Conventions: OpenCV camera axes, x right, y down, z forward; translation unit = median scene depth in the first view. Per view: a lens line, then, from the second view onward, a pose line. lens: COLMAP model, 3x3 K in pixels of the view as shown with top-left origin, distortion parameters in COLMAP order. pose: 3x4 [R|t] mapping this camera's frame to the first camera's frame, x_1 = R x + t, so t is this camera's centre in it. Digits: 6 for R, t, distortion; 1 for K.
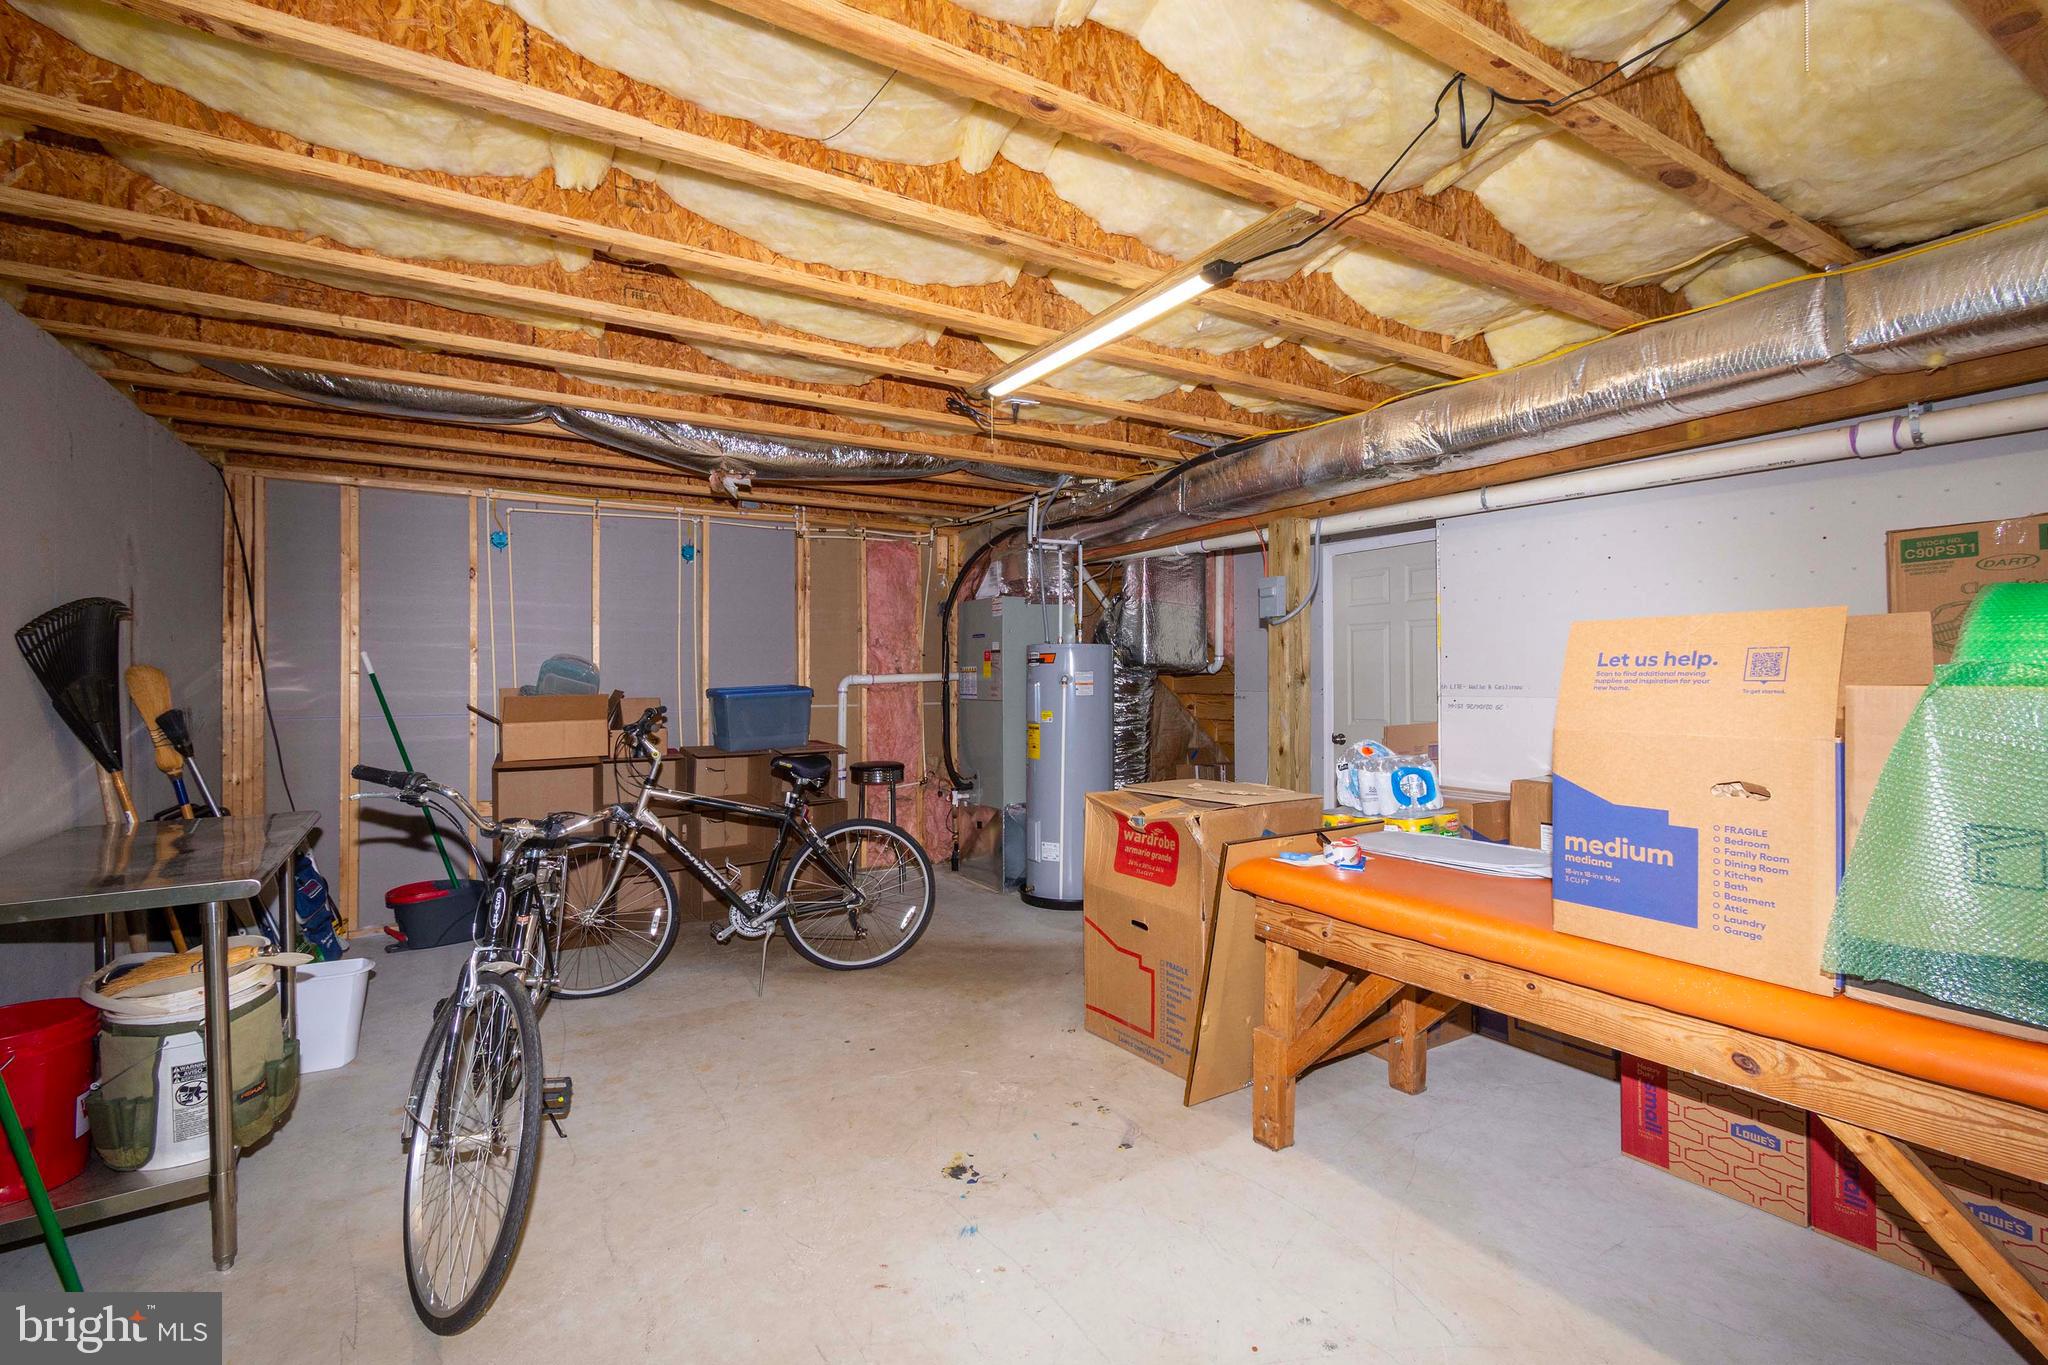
lens RADIAL K [[902.8, 0, 1023.6], [0, 902.8, 675.6], [0, 0, 1]] dist [0.000265, -0.000781]
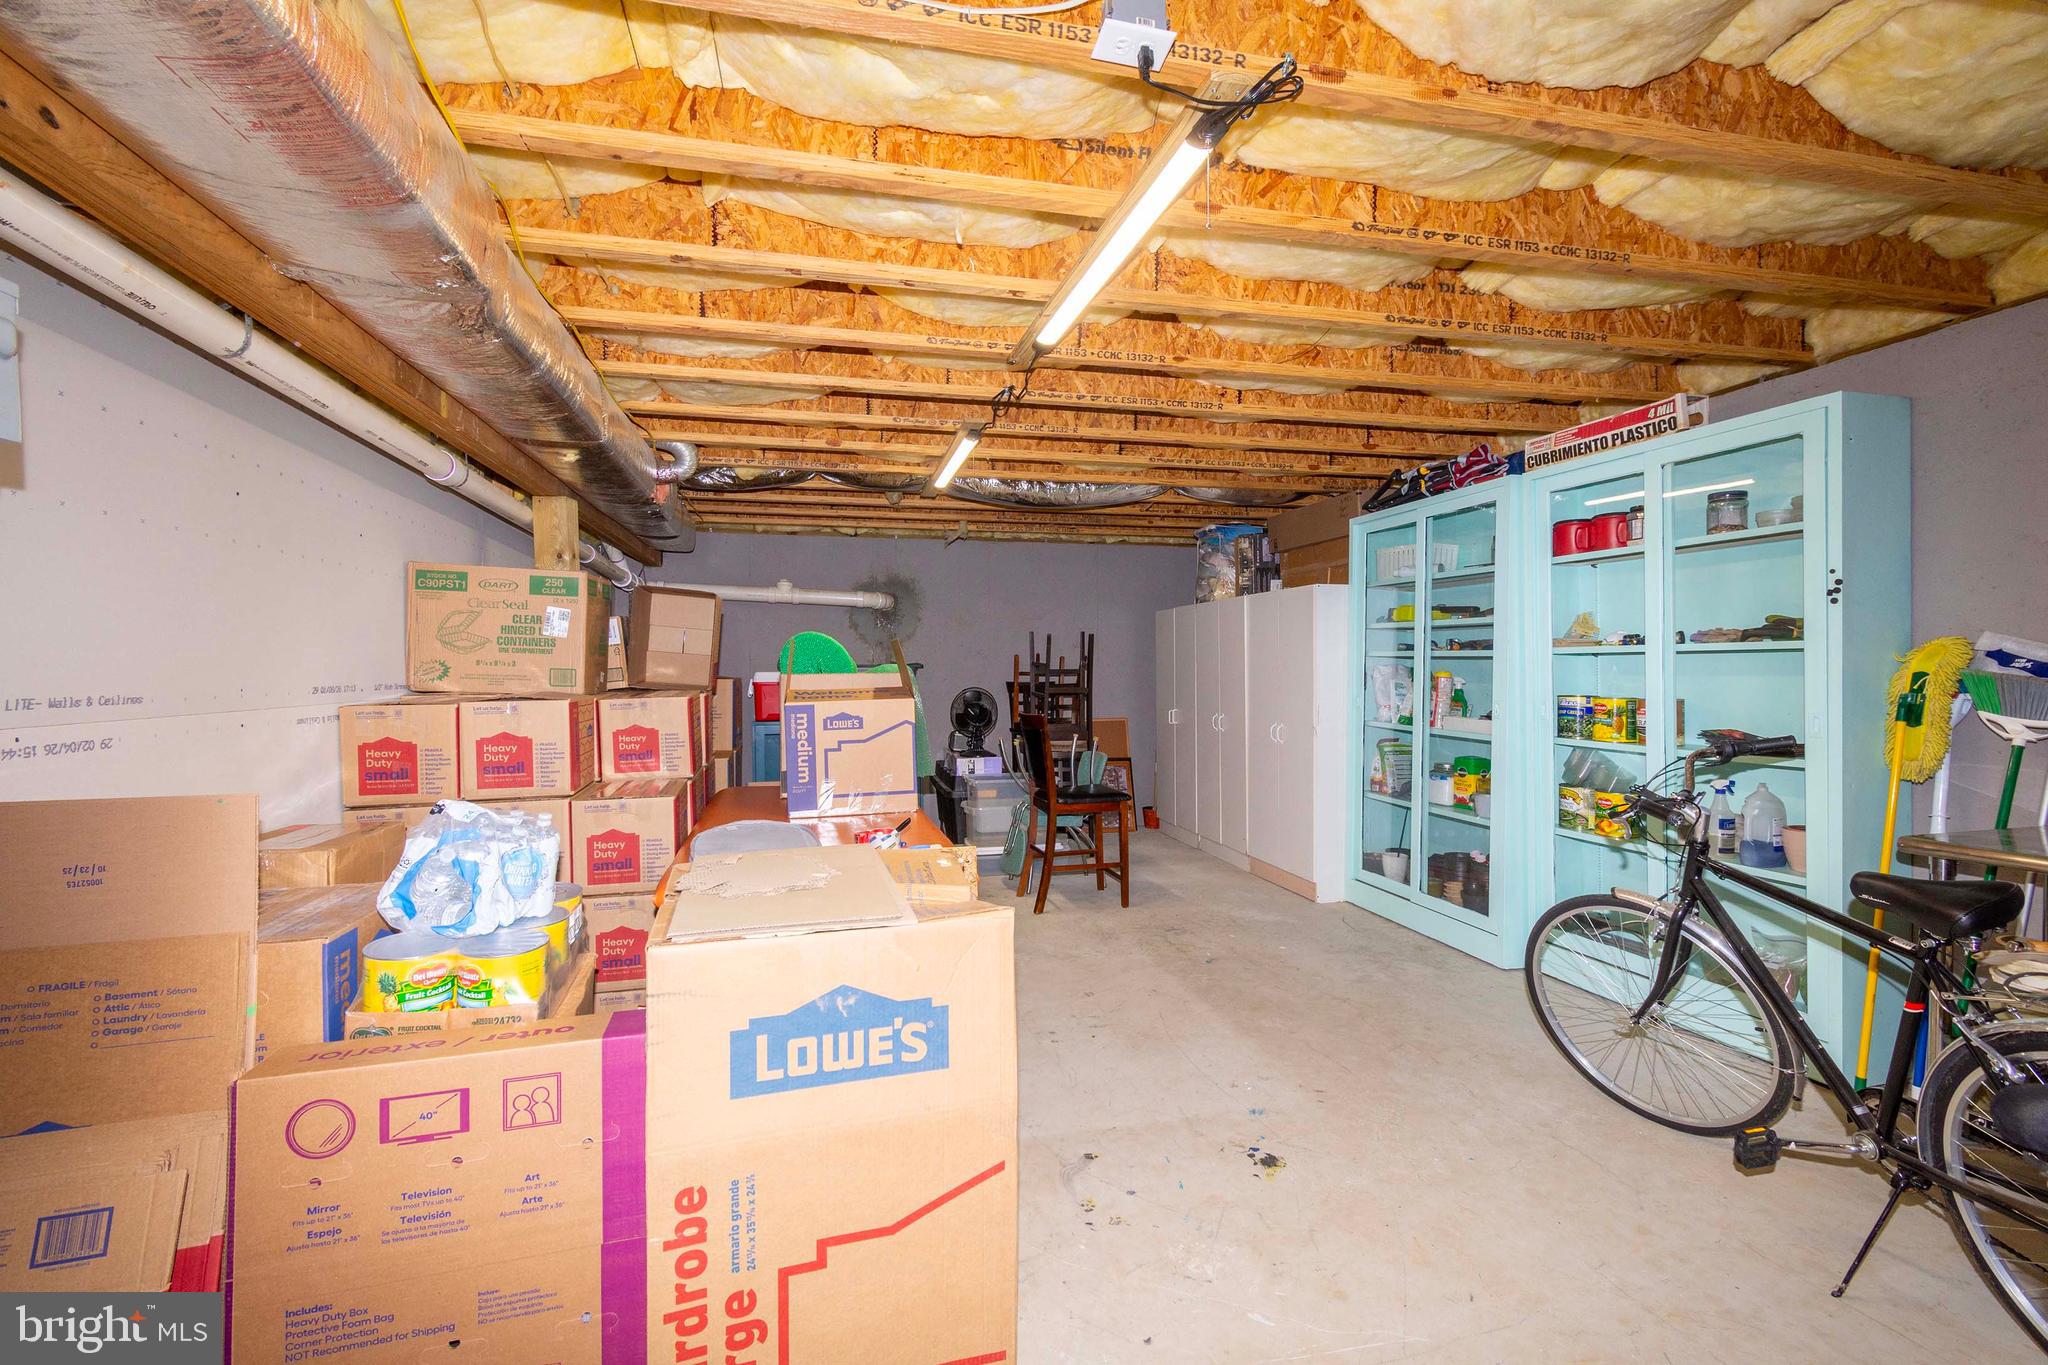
lens RADIAL K [[902.8, 0, 1023.6], [0, 902.8, 675.6], [0, 0, 1]] dist [0.000265, -0.000781]
pose [[-0.956174, 0.003139, 0.292784, -0.104994], [0.009386, 0.999757, 0.019932, -0.007465], [-0.292650, 0.021806, -0.955971, 1.981670]]
